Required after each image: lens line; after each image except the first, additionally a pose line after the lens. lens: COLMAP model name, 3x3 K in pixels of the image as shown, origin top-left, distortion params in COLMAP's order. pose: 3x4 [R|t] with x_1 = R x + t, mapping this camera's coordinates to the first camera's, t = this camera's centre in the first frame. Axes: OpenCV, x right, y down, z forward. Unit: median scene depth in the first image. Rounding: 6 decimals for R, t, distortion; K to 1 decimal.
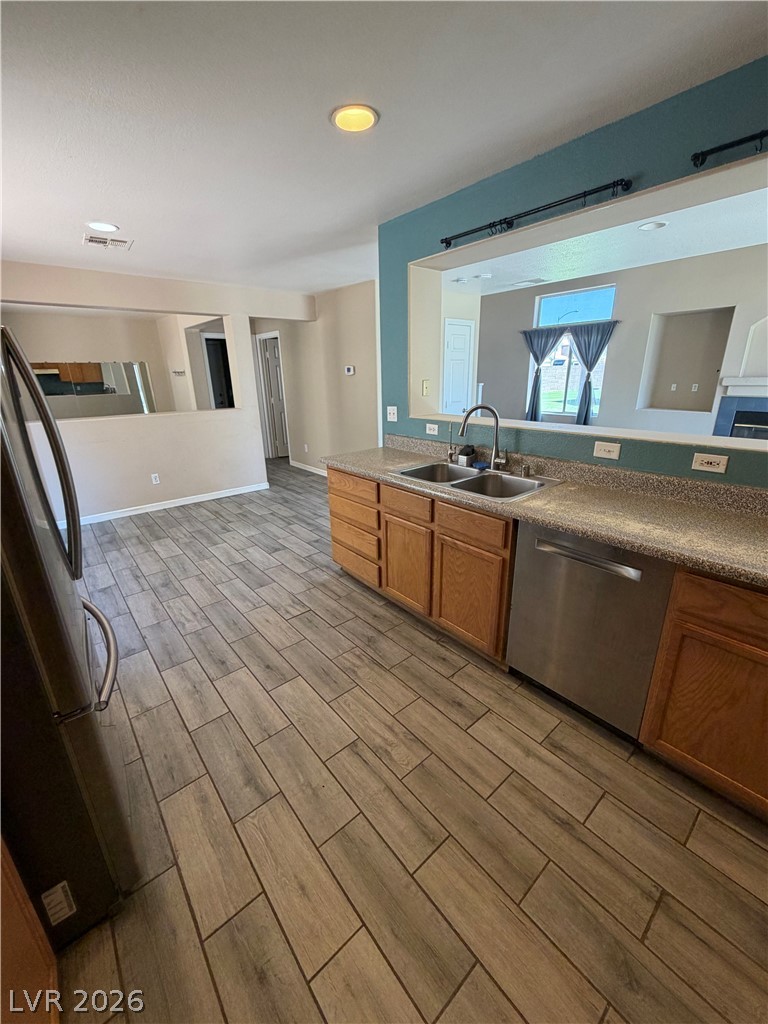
lens RADIAL K [[409.6, 0, 385.8], [0, 409.6, 508.8], [0, 0, 1]] dist [-0.001295, 0.000360]
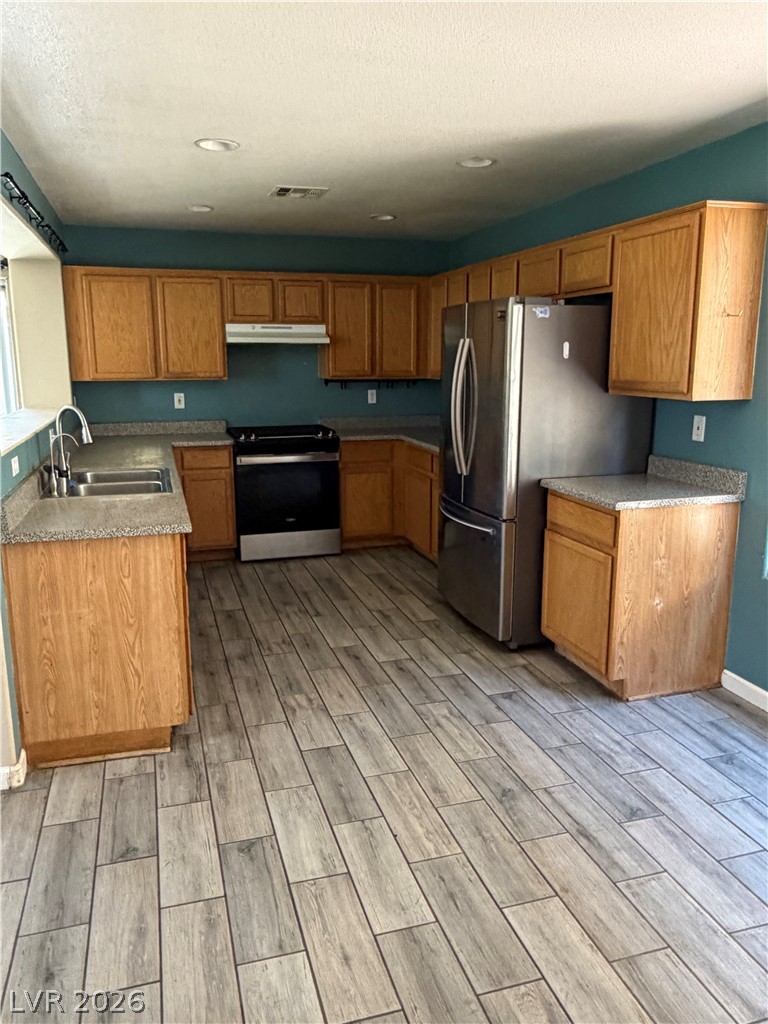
lens RADIAL K [[765.8, 0, 384.0], [0, 765.8, 512.0], [0, 0, 1]] dist [-0.001848, -0.001210]
pose [[-0.918243, -0.059630, 0.391502, -0.754039], [0.143668, 0.871089, 0.469642, -0.546896], [-0.369038, 0.487492, -0.791305, 1.634991]]
